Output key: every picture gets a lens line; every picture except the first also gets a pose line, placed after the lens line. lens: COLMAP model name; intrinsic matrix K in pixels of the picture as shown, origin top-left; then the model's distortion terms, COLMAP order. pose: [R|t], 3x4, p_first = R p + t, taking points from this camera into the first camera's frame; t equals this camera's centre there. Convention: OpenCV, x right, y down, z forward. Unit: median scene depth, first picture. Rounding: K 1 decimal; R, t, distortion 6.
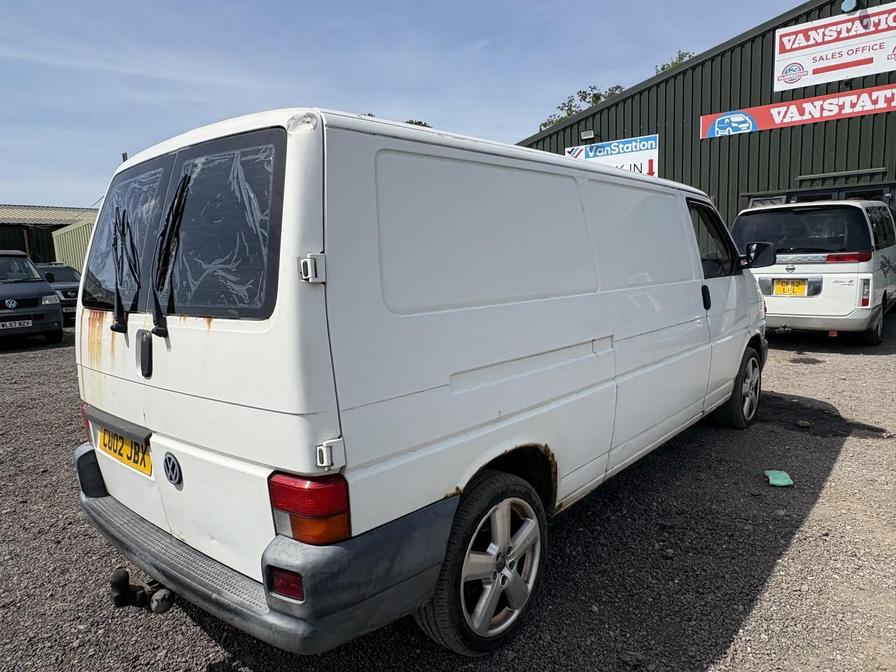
lens RADIAL K [[598.3, 0, 449.0], [0, 598.3, 334.7], [0, 0, 1]] dist [-0.001066, 0.003329]
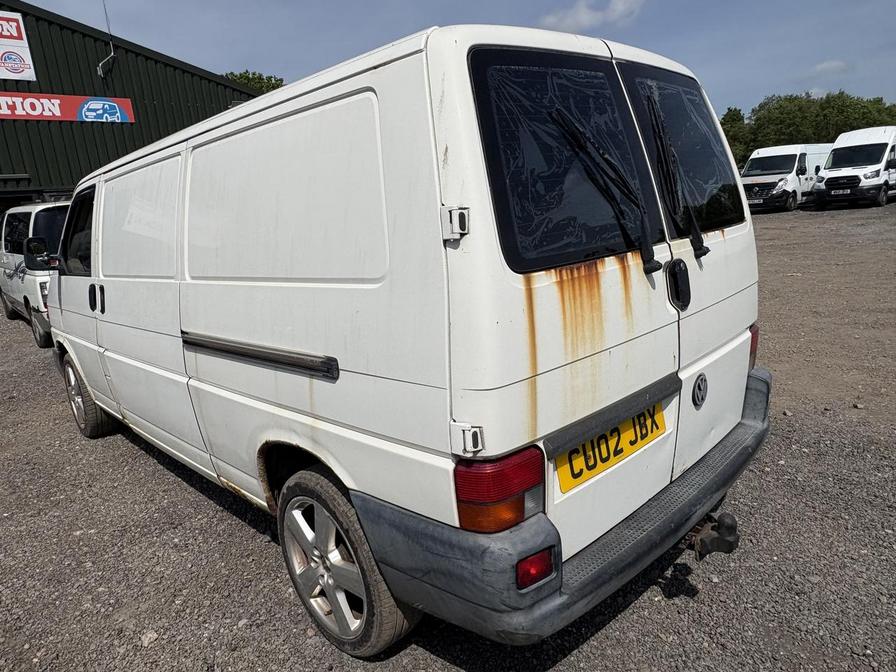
lens RADIAL K [[598.3, 0, 444.8], [0, 598.3, 334.7], [0, 0, 1]] dist [-0.001066, 0.003329]
pose [[0.105981, -0.182214, 0.977531, -0.249494], [0.215356, 0.963941, 0.156333, -0.019683], [-0.970768, 0.193948, 0.141400, 0.212318]]
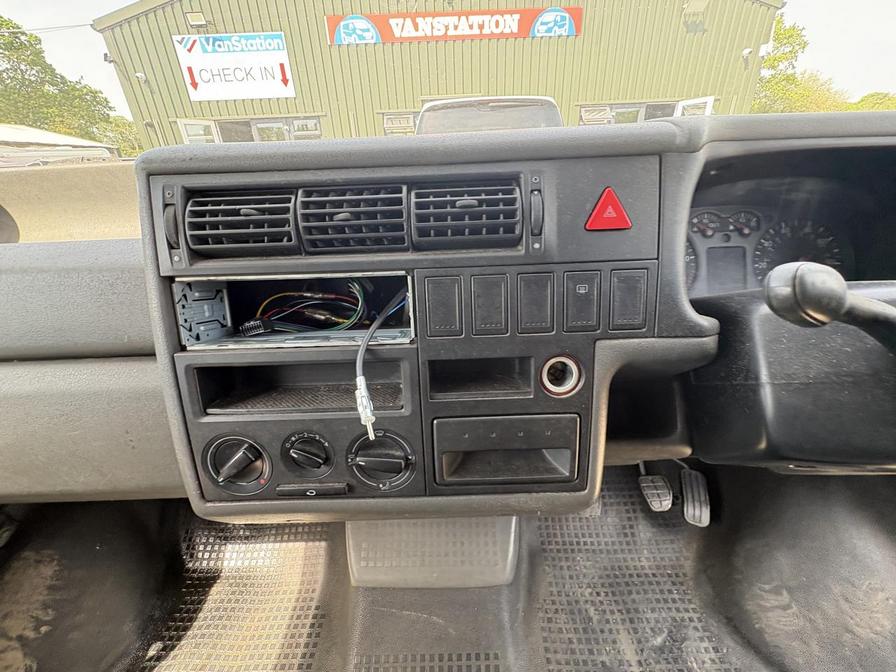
lens RADIAL K [[357.5, 0, 449.8], [0, 357.5, 334.5], [0, 0, 1]] dist [-0.000148, 0.000850]
pose [[0.765739, -0.270637, 0.583437, 0.115179], [0.094757, 0.944728, 0.313863, -0.047624], [-0.636133, -0.185052, 0.749060, 0.397349]]
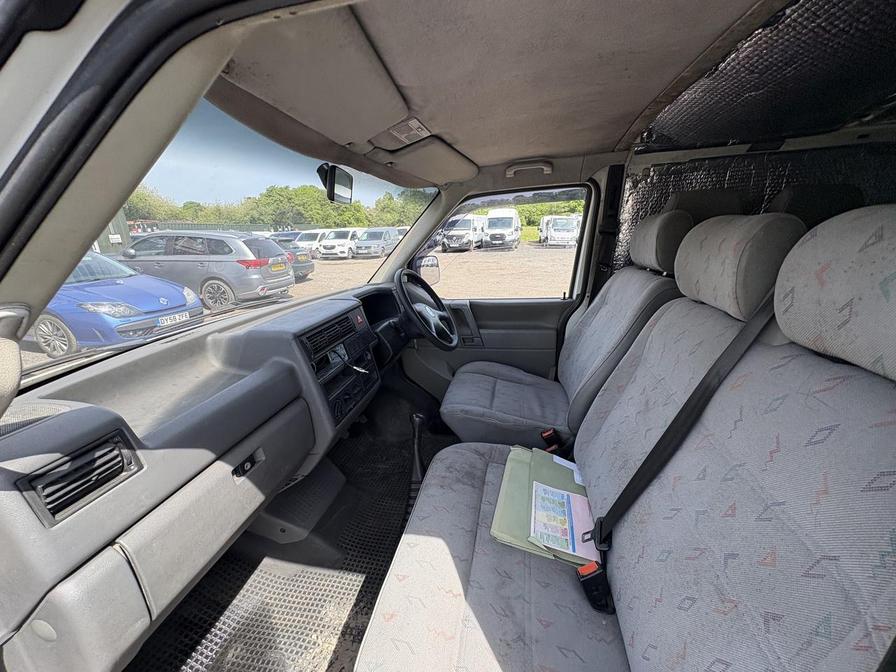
lens RADIAL K [[357.5, 0, 445.9], [0, 357.5, 337.2], [0, 0, 1]] dist [-0.000148, 0.000850]
pose [[-0.478360, -0.201458, 0.854744, 0.032428], [0.168002, 0.934358, 0.314246, -0.070546], [-0.861944, 0.293921, -0.413114, 0.429453]]
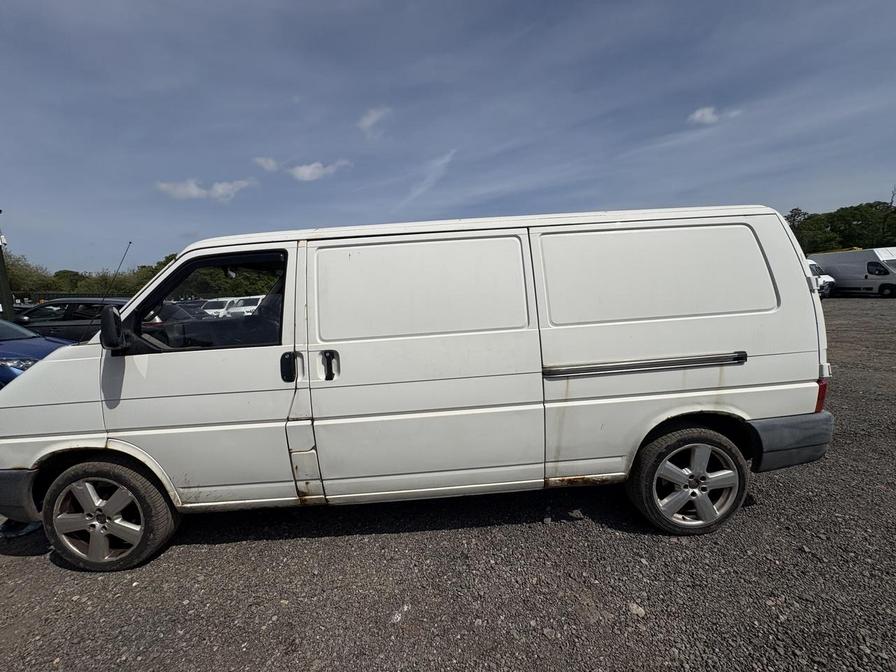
lens RADIAL K [[357.5, 0, 448.4], [0, 357.5, 329.0], [0, 0, 1]] dist [-0.000148, 0.000850]
pose [[-0.660061, -0.006156, 0.751187, -0.149500], [0.173209, 0.971775, 0.160161, -0.057809], [-0.730970, 0.235829, -0.640365, 0.460508]]
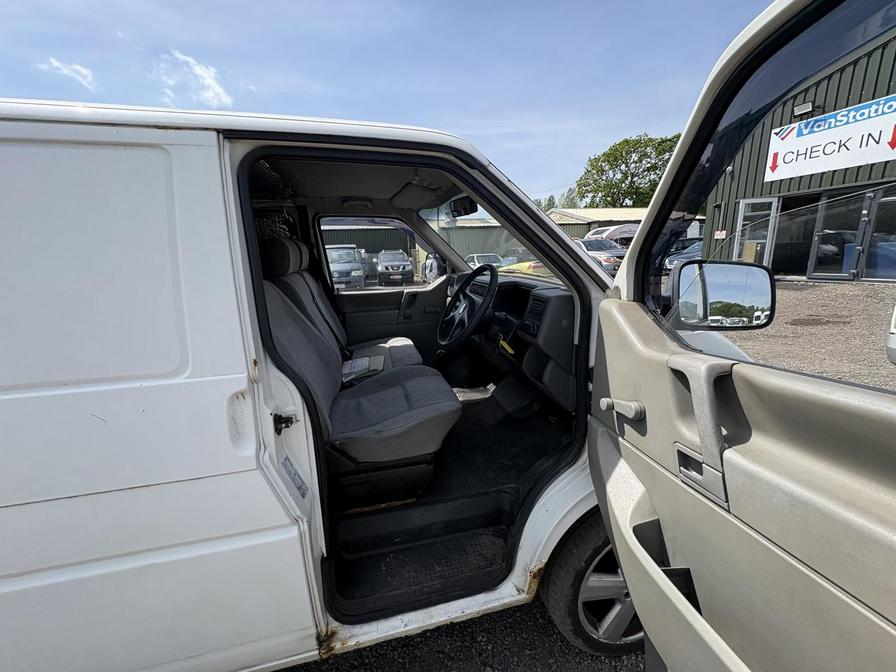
lens RADIAL K [[357.5, 0, 445.5], [0, 357.5, 333.5], [0, 0, 1]] dist [-0.000148, 0.000850]
pose [[0.802020, 0.139574, -0.580760, 0.204877], [-0.068284, 0.987365, 0.142993, -0.050311], [0.593380, -0.075027, 0.801418, 0.281150]]
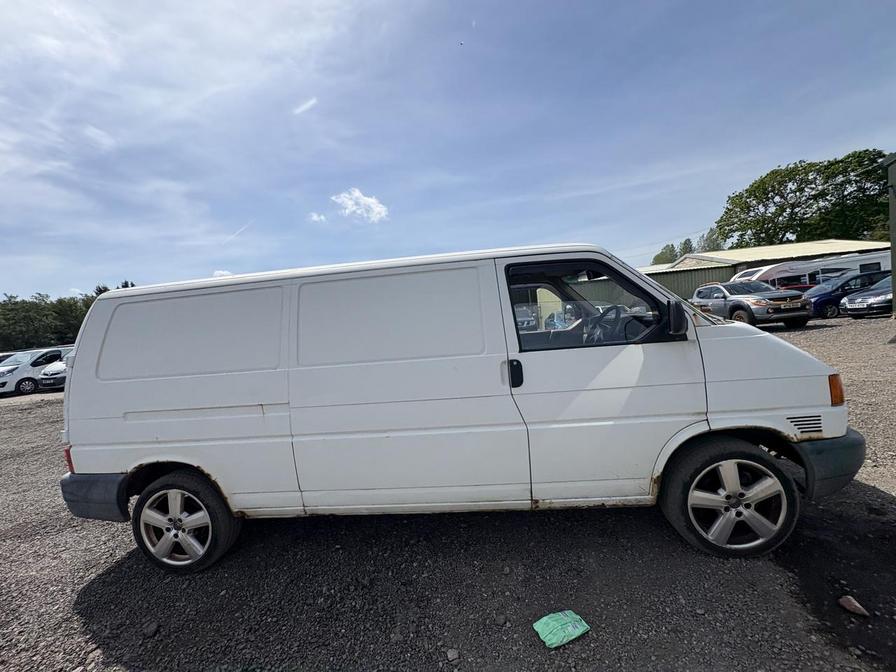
lens RADIAL K [[357.5, 0, 447.9], [0, 357.5, 333.5], [0, 0, 1]] dist [-0.000148, 0.000850]
pose [[0.573521, 0.016227, -0.819030, 0.256305], [-0.030074, 0.999547, -0.001255, -0.038312], [0.818638, 0.025351, 0.573750, 0.193757]]
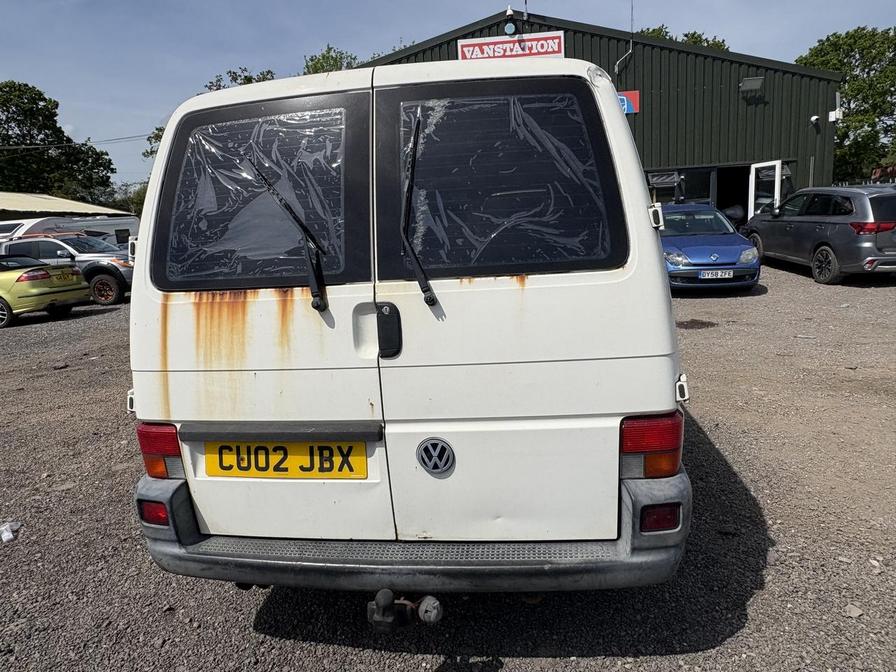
lens RADIAL K [[598.3, 0, 450.2], [0, 598.3, 332.3], [0, 0, 1]] dist [-0.001066, 0.003329]
pose [[0.839954, -0.103983, 0.532602, -0.150703], [0.095731, 0.994470, 0.043181, 0.001430], [-0.534147, 0.014717, 0.845264, 0.041371]]
